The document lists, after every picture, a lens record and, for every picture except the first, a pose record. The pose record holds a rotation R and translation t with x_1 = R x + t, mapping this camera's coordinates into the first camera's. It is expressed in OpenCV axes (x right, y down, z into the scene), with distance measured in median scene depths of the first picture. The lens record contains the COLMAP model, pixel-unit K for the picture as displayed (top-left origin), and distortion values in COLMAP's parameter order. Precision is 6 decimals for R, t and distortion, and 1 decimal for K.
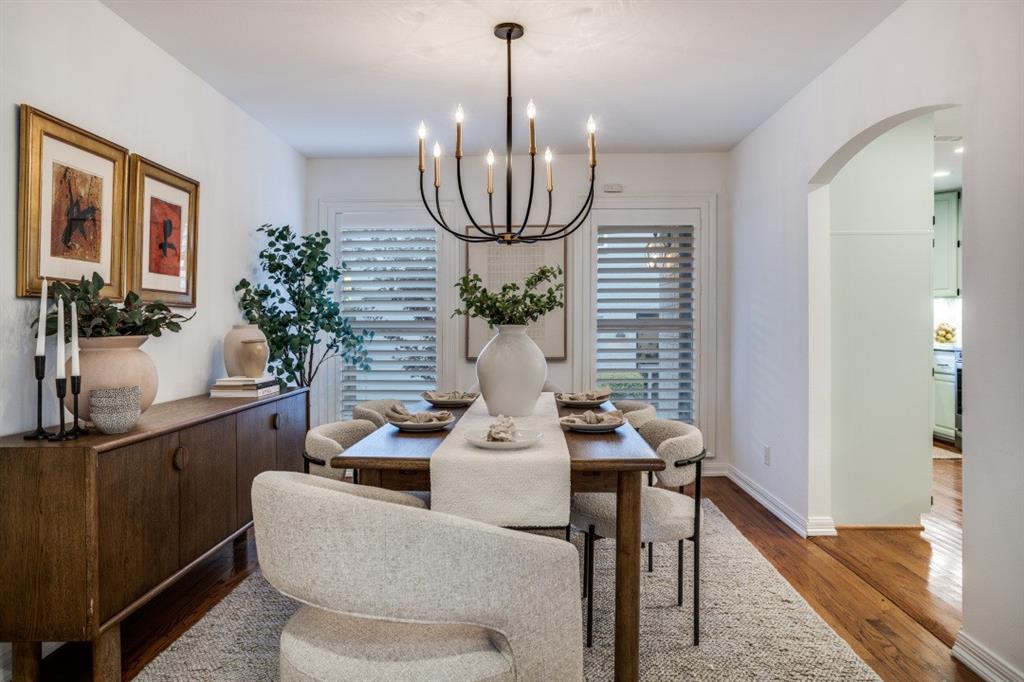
lens RADIAL K [[679.0, 0, 512.4], [0, 679.0, 335.3], [0, 0, 1]] dist [0.000709, -0.000223]
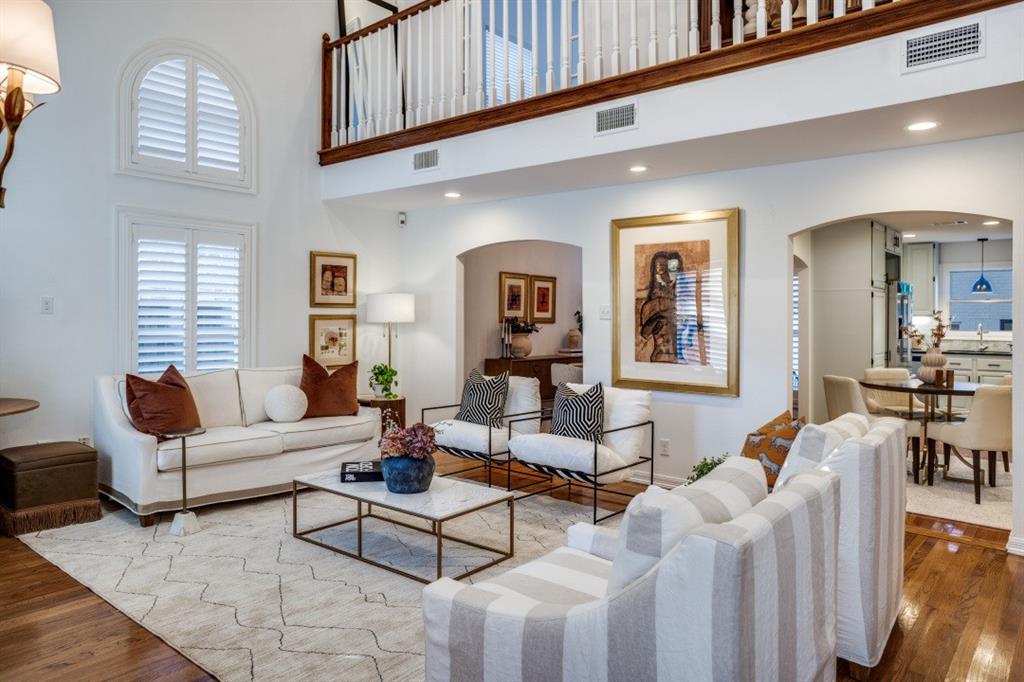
lens RADIAL K [[679.0, 0, 511.4], [0, 679.0, 335.6], [0, 0, 1]] dist [0.000709, -0.000223]
pose [[0.790260, 0.010529, -0.612681, 1.392889], [-0.011085, 0.999934, 0.002887, 0.003936], [0.612671, 0.004510, 0.790325, -1.647895]]
